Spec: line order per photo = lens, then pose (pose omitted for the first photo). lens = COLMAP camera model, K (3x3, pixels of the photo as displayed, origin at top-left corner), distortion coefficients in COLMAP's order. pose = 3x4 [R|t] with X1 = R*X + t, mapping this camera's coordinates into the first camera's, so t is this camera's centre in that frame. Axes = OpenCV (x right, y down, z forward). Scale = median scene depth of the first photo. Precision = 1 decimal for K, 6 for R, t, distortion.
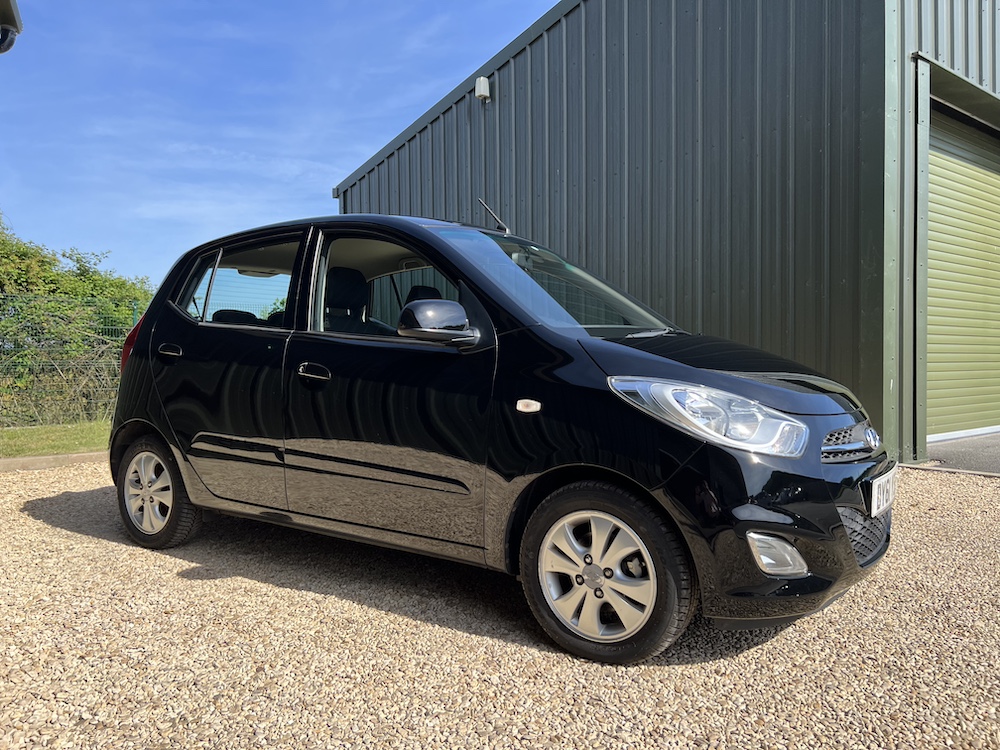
lens RADIAL K [[759.9, 0, 503.7], [0, 759.9, 378.9], [0, 0, 1]] dist [0.047812, -0.057538]
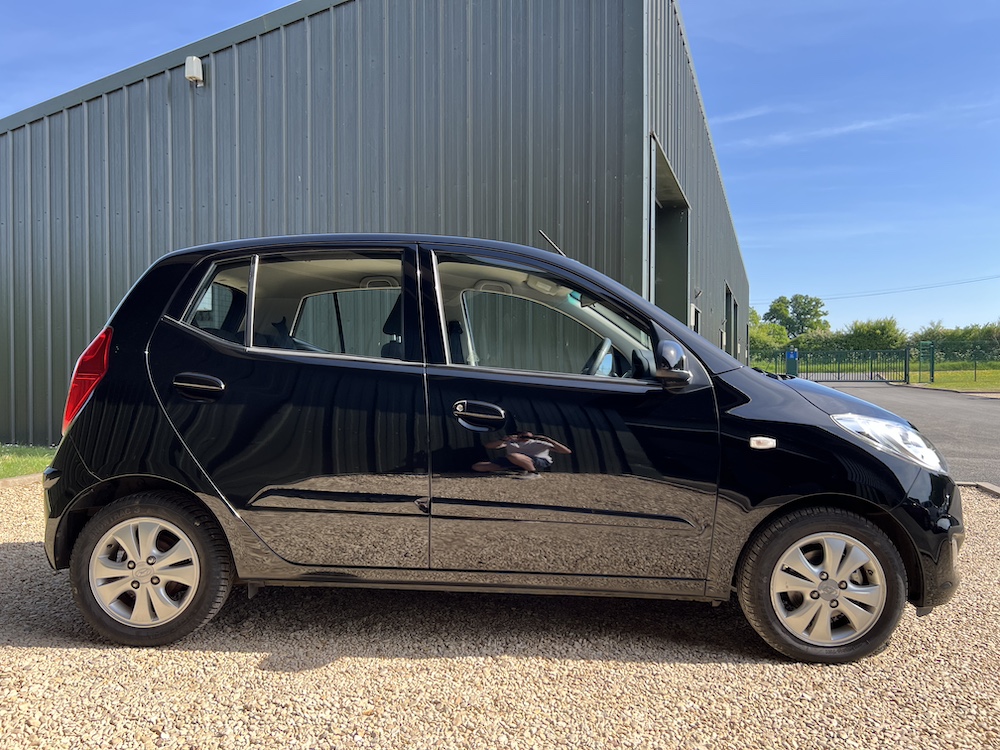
lens RADIAL K [[759.9, 0, 506.5], [0, 759.9, 381.0], [0, 0, 1]] dist [0.047812, -0.057538]
pose [[0.841795, 0.002240, 0.539792, -0.655441], [0.003391, 0.999950, -0.009439, -0.033250], [-0.539786, 0.009776, 0.841746, 0.206026]]
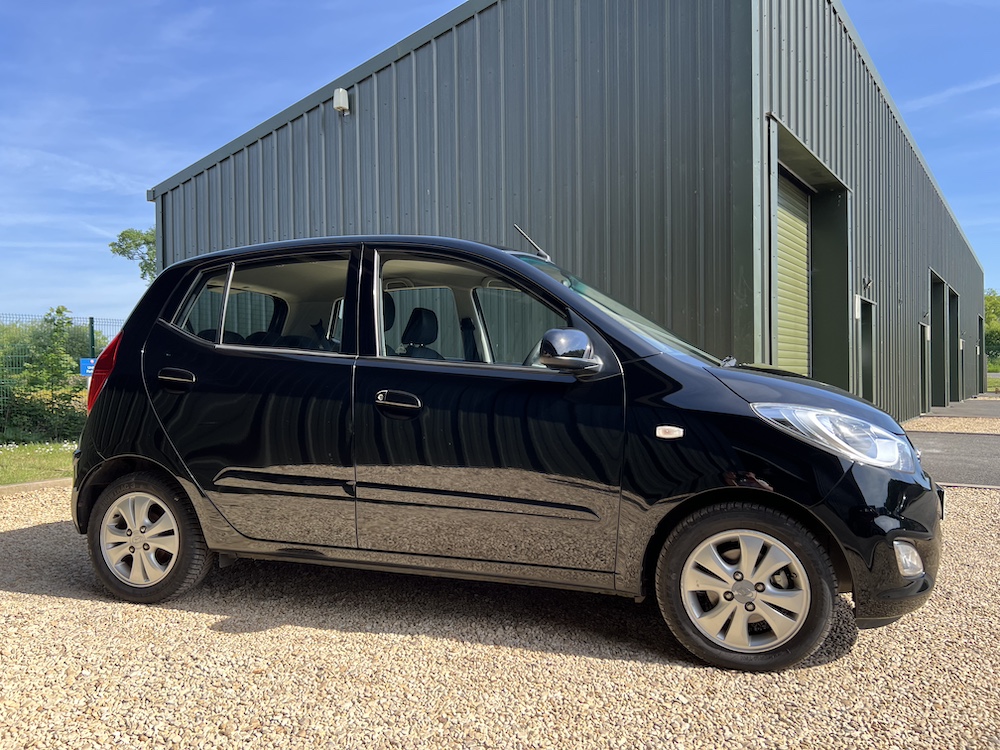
lens RADIAL K [[759.9, 0, 505.4], [0, 759.9, 382.8], [0, 0, 1]] dist [0.047812, -0.057538]
pose [[0.956633, -0.003828, 0.291269, -0.366594], [0.008566, 0.999851, -0.014993, -0.014058], [-0.291168, 0.016838, 0.956524, 0.049721]]
